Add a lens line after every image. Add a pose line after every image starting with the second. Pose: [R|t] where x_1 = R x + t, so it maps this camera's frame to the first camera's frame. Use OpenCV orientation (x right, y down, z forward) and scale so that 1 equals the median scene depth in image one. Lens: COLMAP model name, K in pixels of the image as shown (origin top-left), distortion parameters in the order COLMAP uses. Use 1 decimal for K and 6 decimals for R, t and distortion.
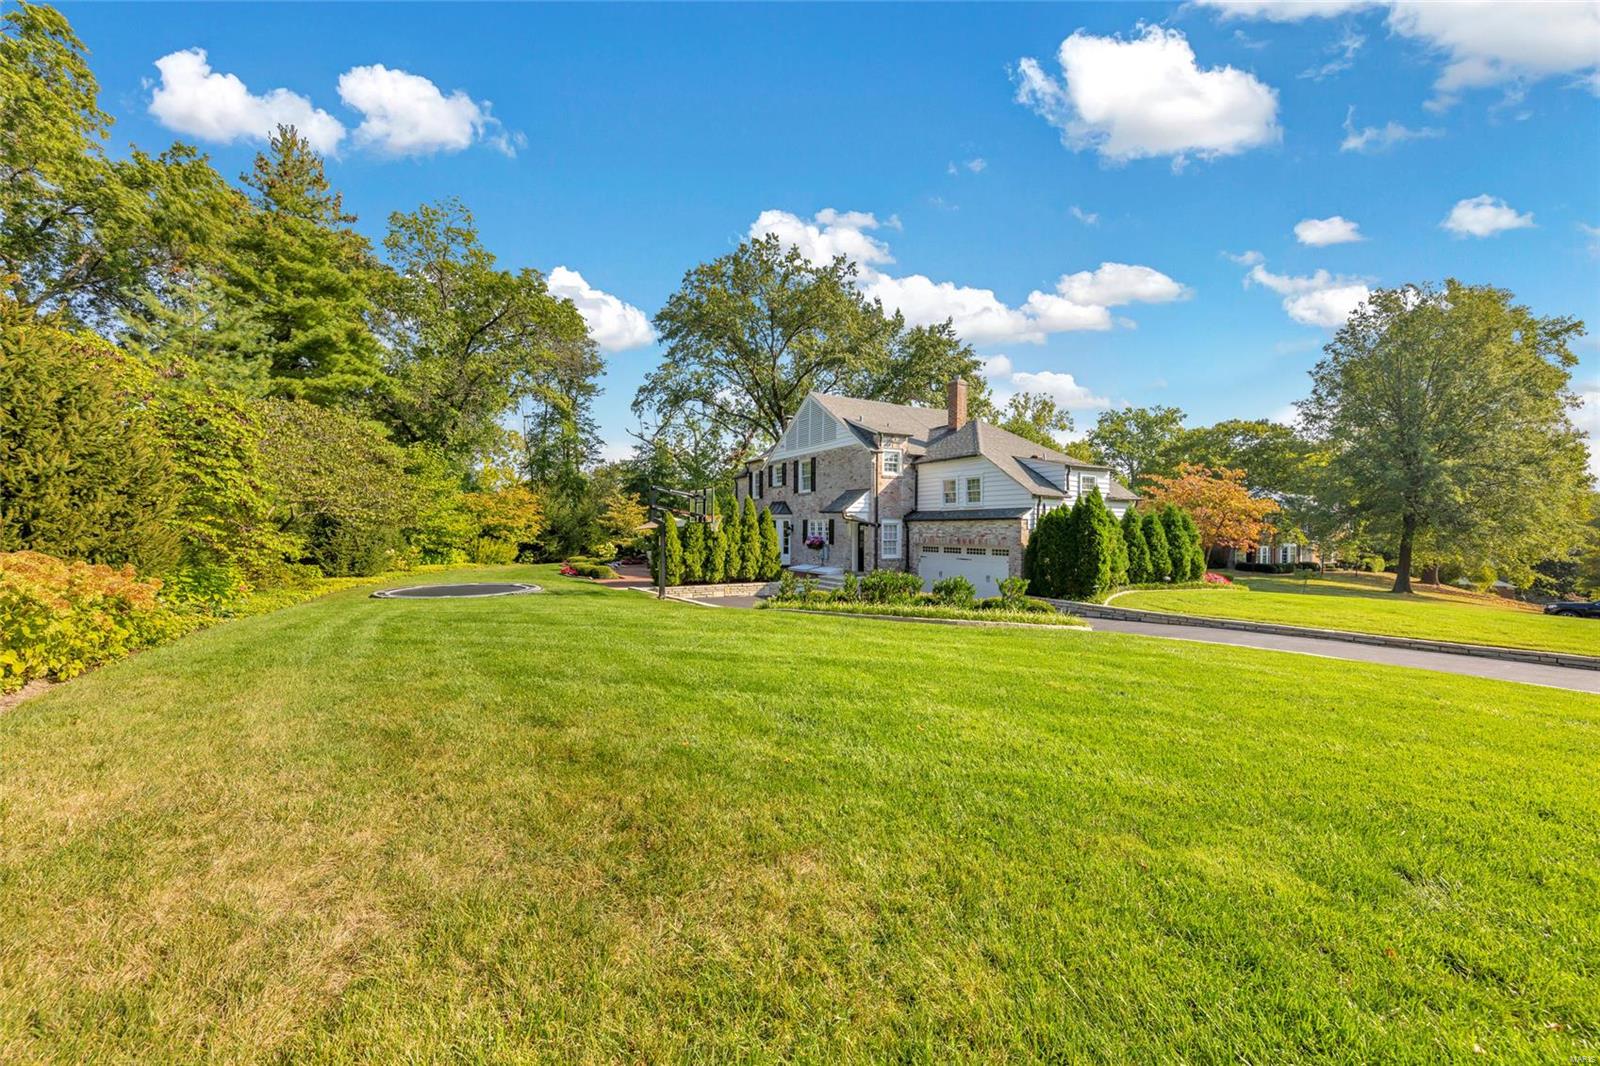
lens RADIAL K [[607.7, 0, 800.0], [0, 607.7, 534.6], [0, 0, 1]] dist [0.006902, -0.000599]
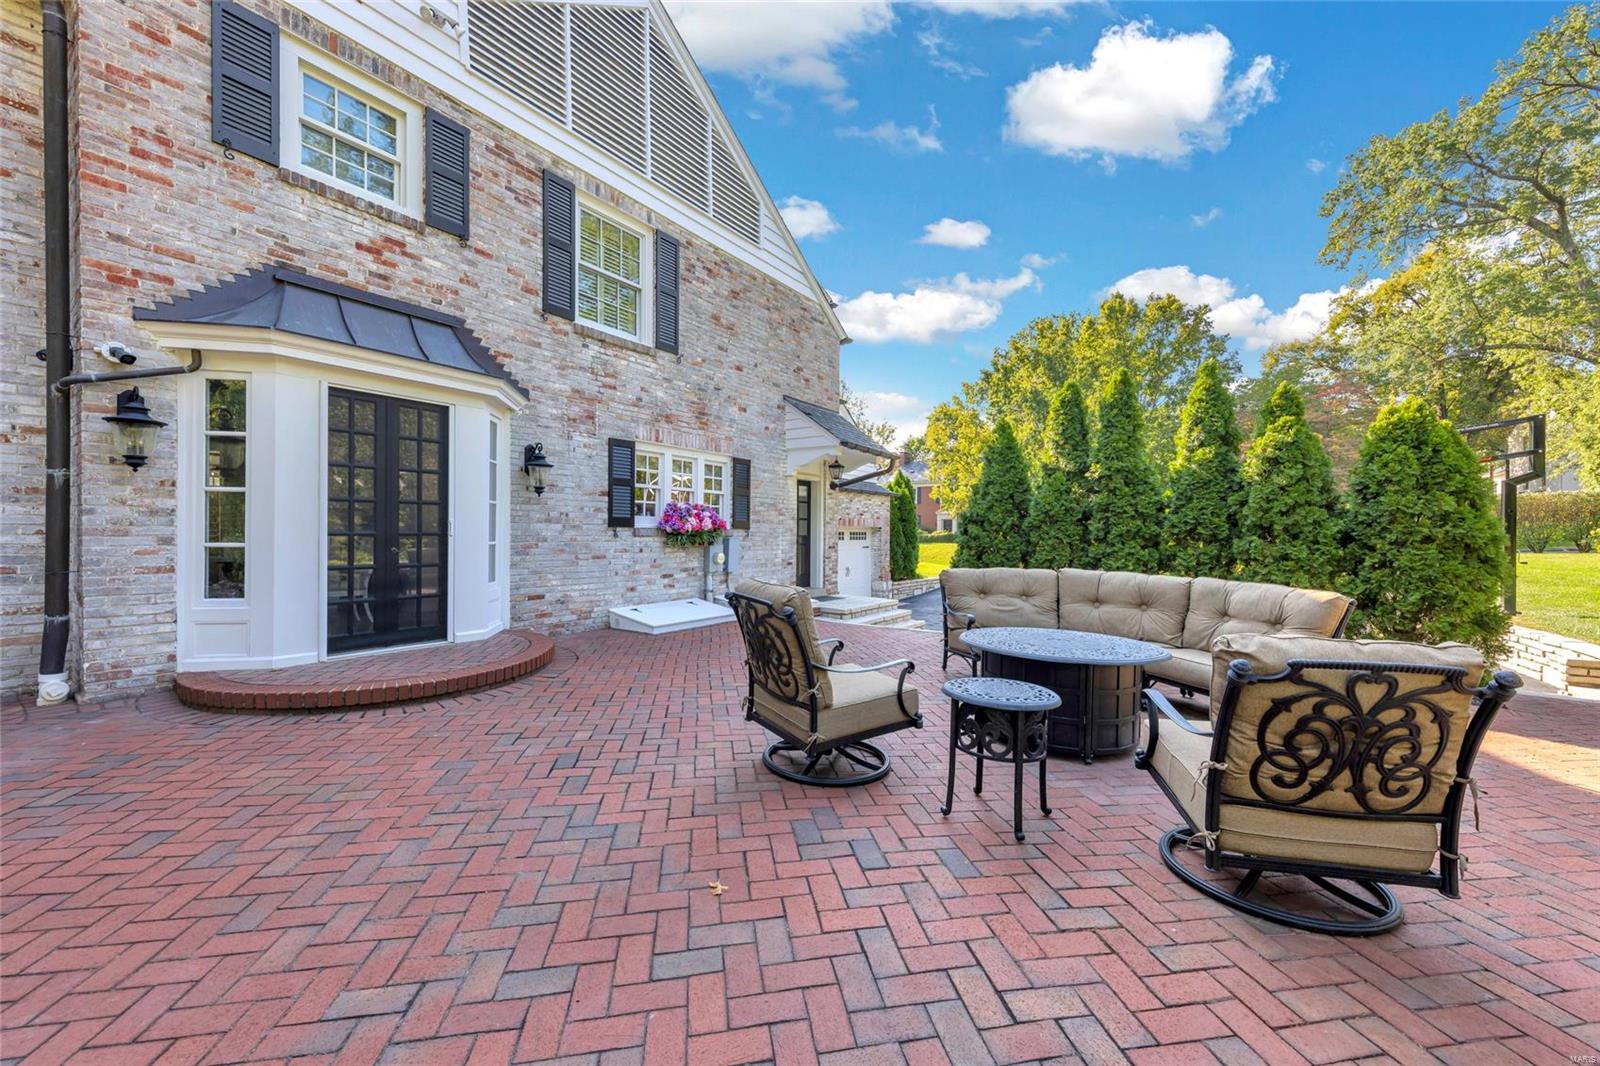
lens RADIAL K [[607.7, 0, 800.0], [0, 607.7, 534.6], [0, 0, 1]] dist [0.006902, -0.000599]
pose [[-0.414528, -0.009231, 0.909990, -0.305929], [0.001550, 0.999940, 0.010850, 0.016464], [-0.910035, 0.005908, -0.414489, 1.186657]]
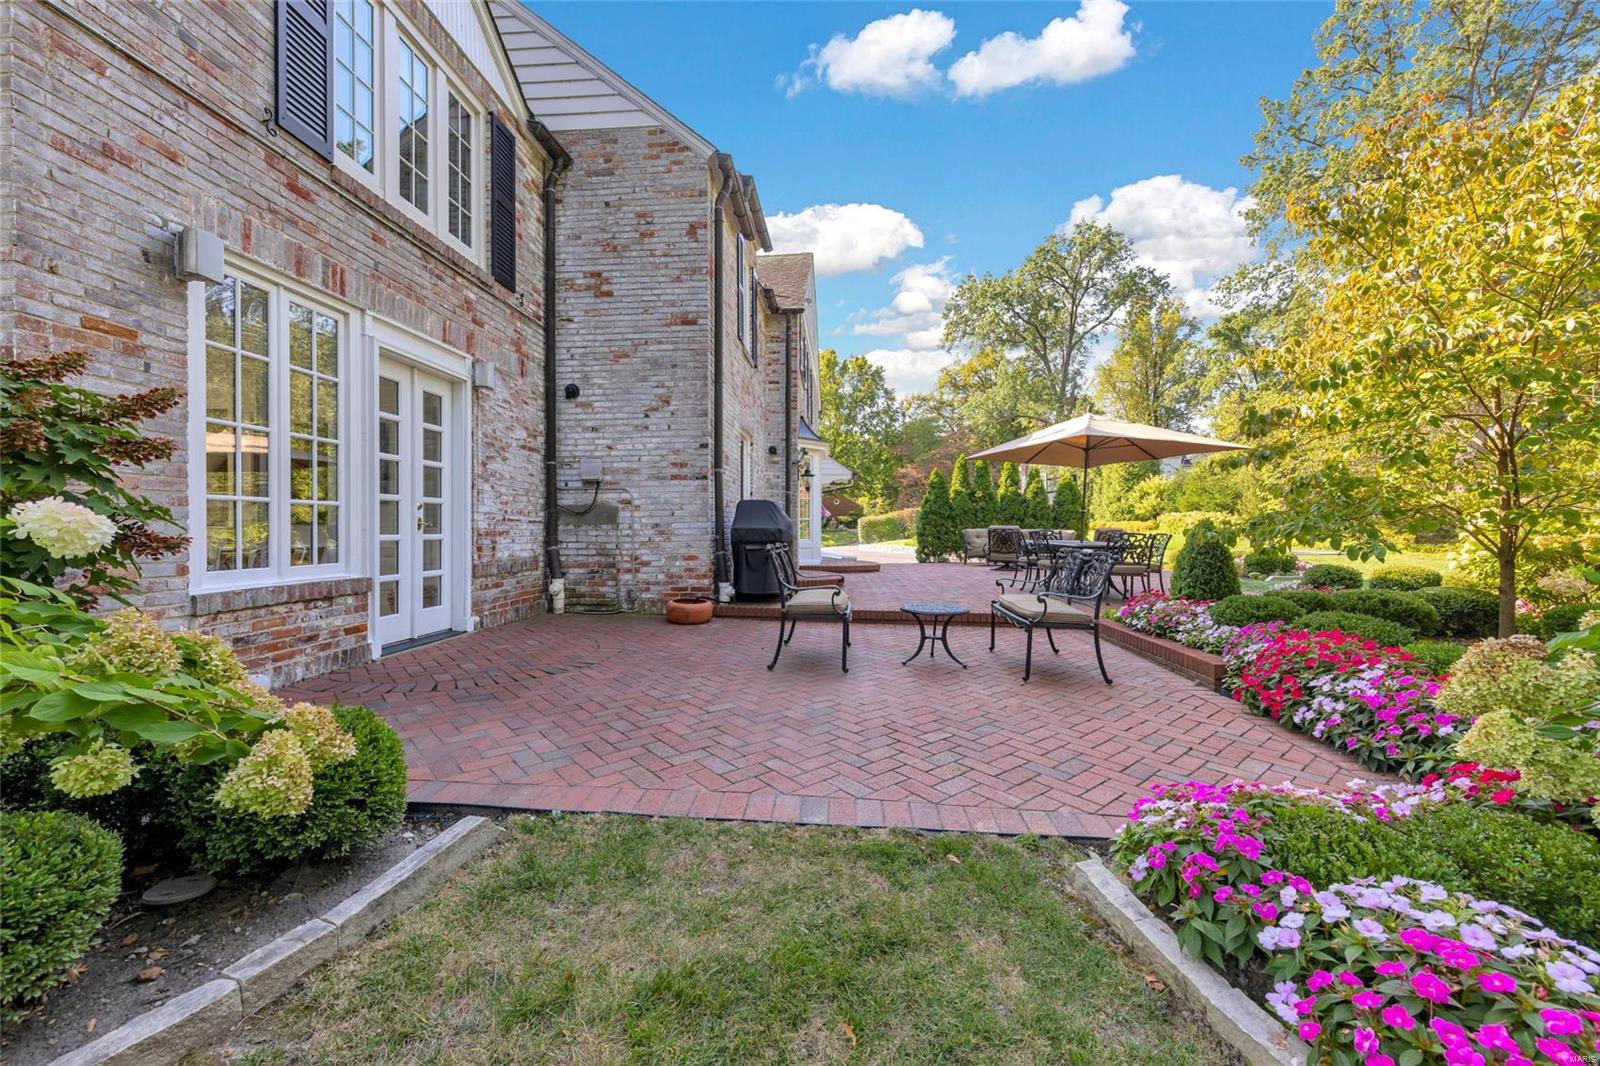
lens RADIAL K [[619.0, 0, 797.5], [0, 619.0, 531.0], [0, 0, 1]] dist [0.007660, -0.000309]
pose [[-0.825669, -0.003460, 0.564144, -0.344838], [0.004553, 0.999908, 0.012796, 0.024314], [-0.564136, 0.013134, -0.825577, 1.682184]]
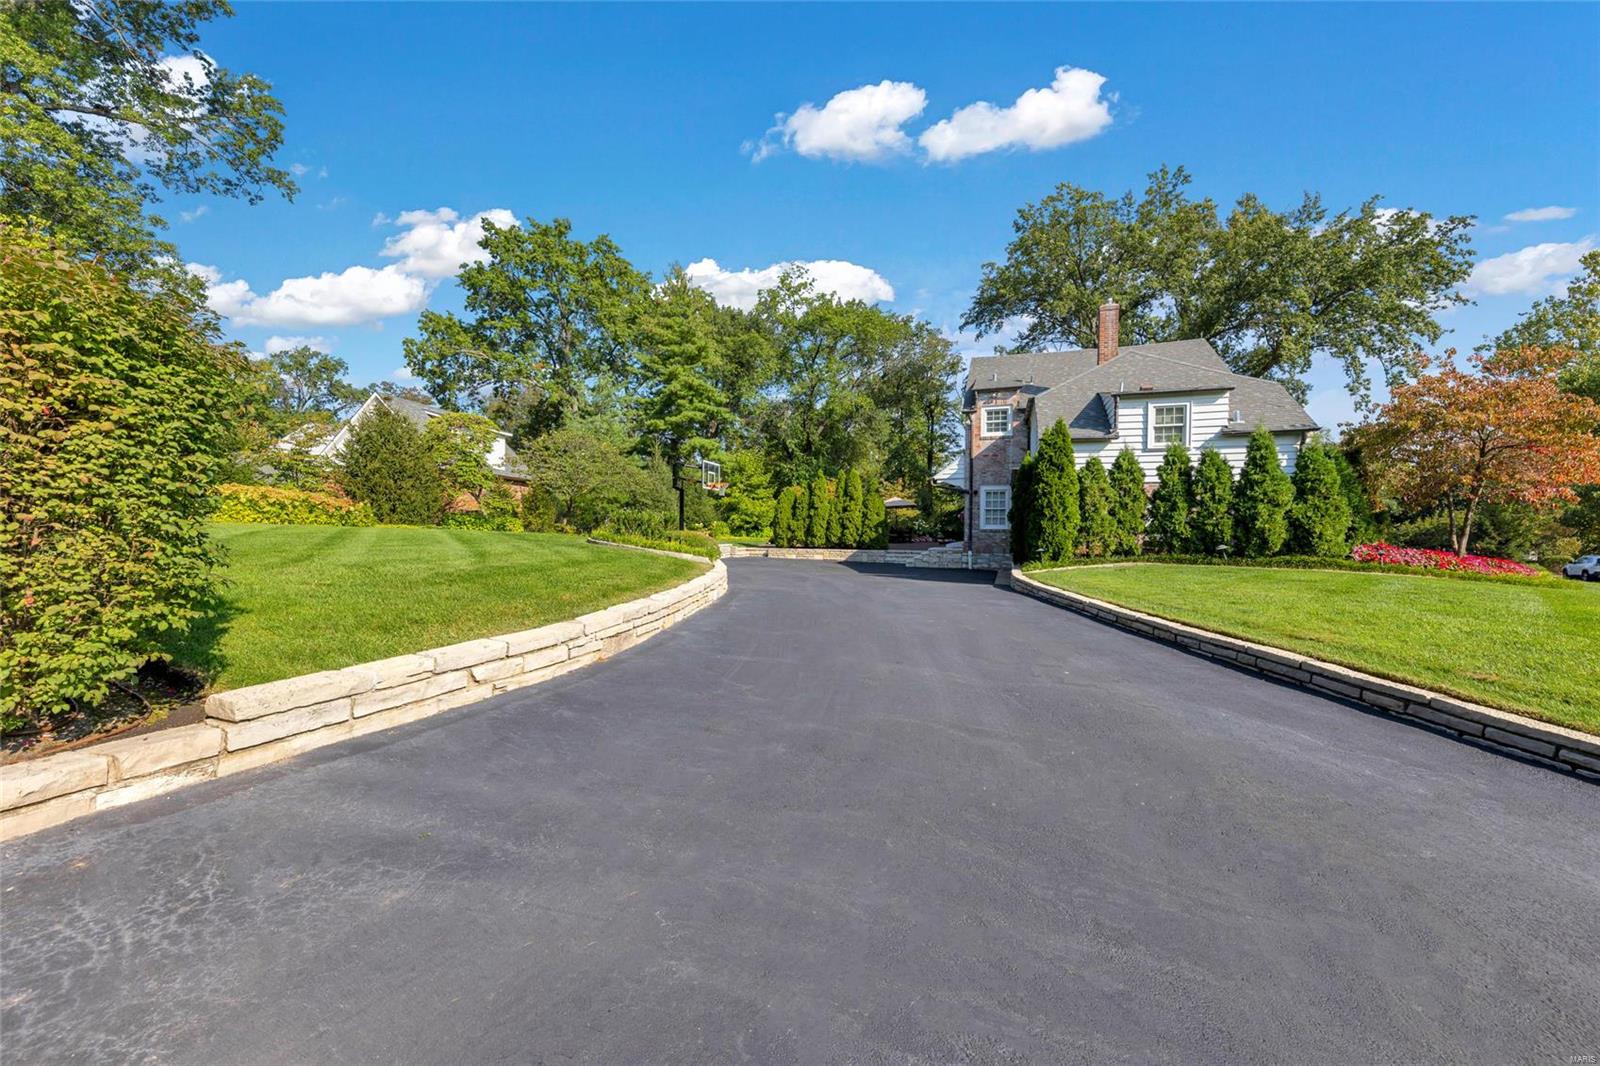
lens RADIAL K [[607.7, 0, 800.0], [0, 607.7, 534.6], [0, 0, 1]] dist [0.006902, -0.000599]
pose [[0.648444, 0.008908, -0.761210, 0.636352], [-0.011871, 0.999928, 0.001589, 0.048396], [0.761169, 0.008006, 0.648504, 0.205139]]
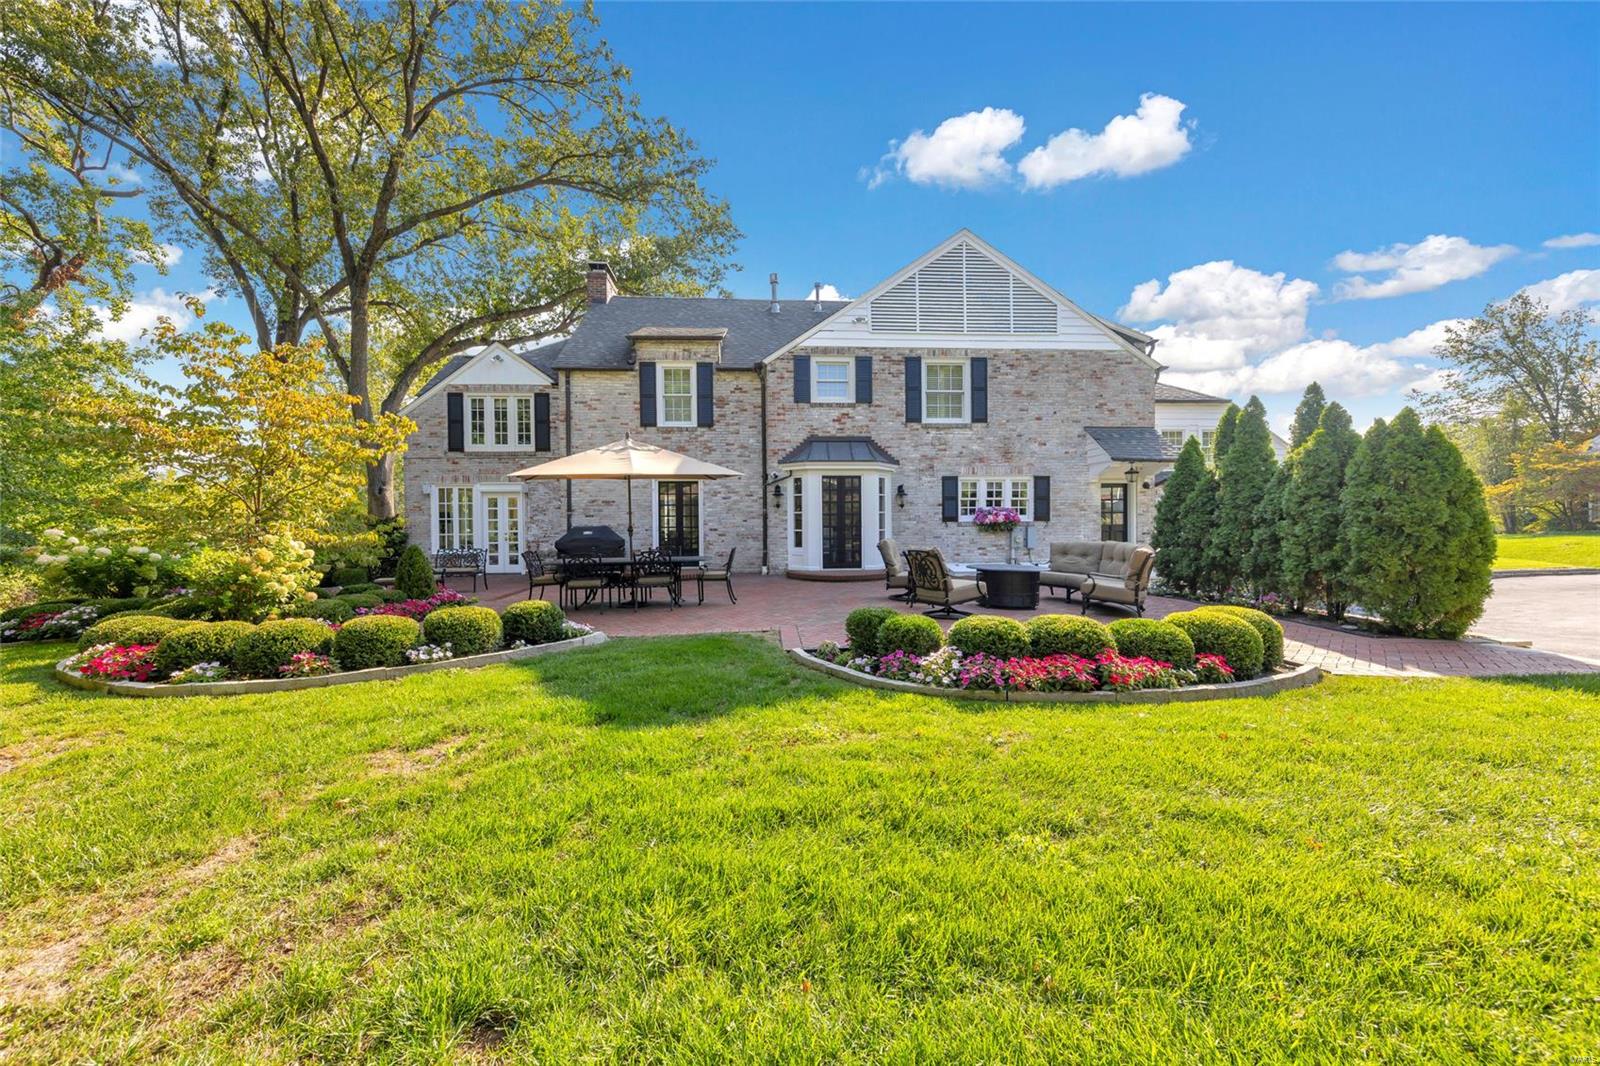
lens RADIAL K [[607.7, 0, 800.0], [0, 607.7, 534.6], [0, 0, 1]] dist [0.006902, -0.000599]
pose [[0.431673, -0.018291, 0.901845, -0.582655], [0.020470, 0.999736, 0.010479, 0.019241], [-0.901798, 0.013938, 0.431933, 1.019094]]
